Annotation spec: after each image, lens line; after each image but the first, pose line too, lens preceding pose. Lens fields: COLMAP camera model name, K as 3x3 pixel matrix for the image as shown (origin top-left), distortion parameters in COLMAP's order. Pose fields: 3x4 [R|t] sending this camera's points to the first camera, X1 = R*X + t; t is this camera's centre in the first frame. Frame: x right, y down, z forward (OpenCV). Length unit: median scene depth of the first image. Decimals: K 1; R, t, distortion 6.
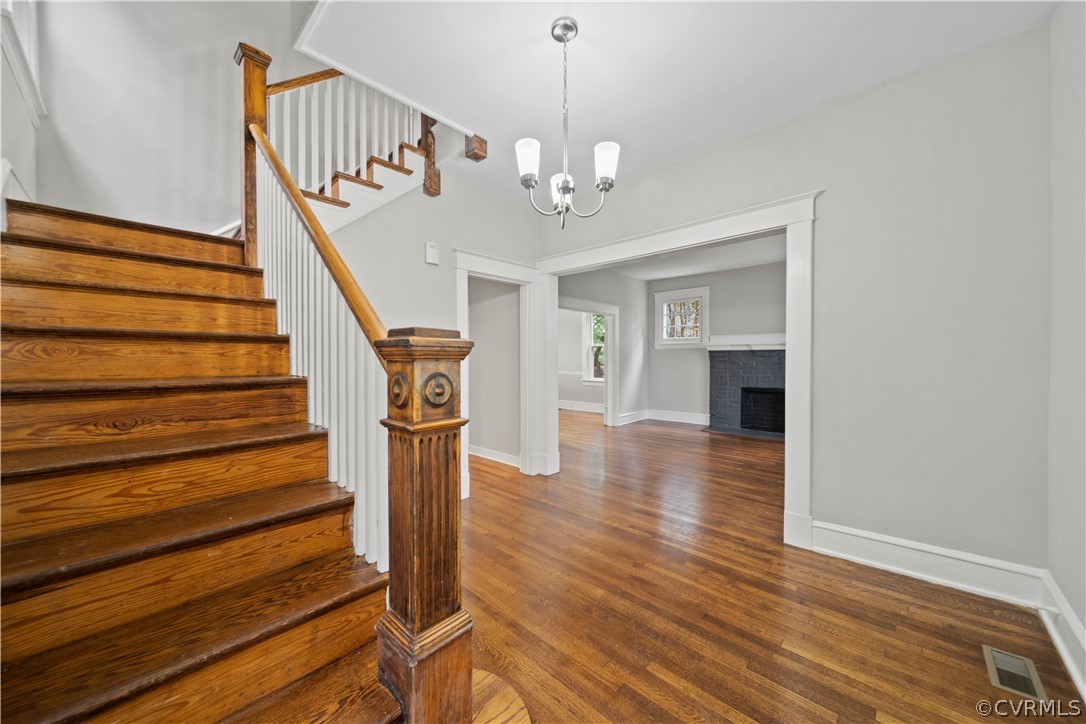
lens RADIAL K [[386.5, 0, 537.7], [0, 386.5, 356.1], [0, 0, 1]] dist [-0.001170, -0.000212]
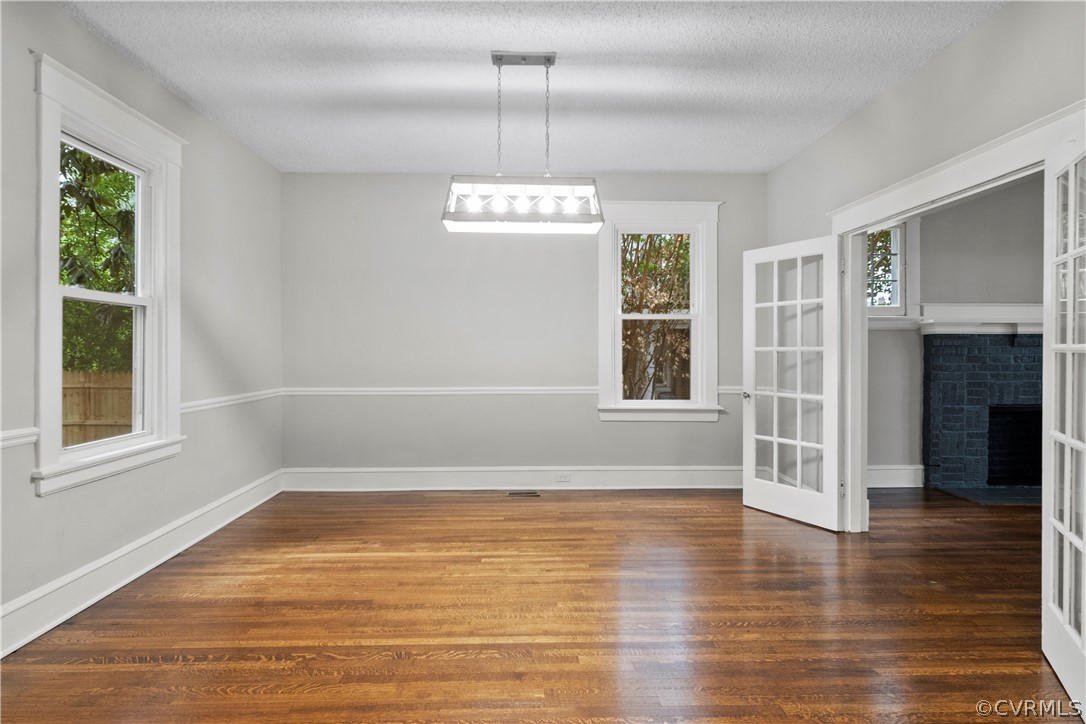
lens RADIAL K [[542.1, 0, 518.4], [0, 542.1, 352.2], [0, 0, 1]] dist [-0.001201, -0.000107]
pose [[0.707093, -0.007000, 0.707086, -0.423186], [-0.003570, 0.999903, 0.013469, 0.001558], [-0.707112, -0.012048, 0.706999, 0.924521]]
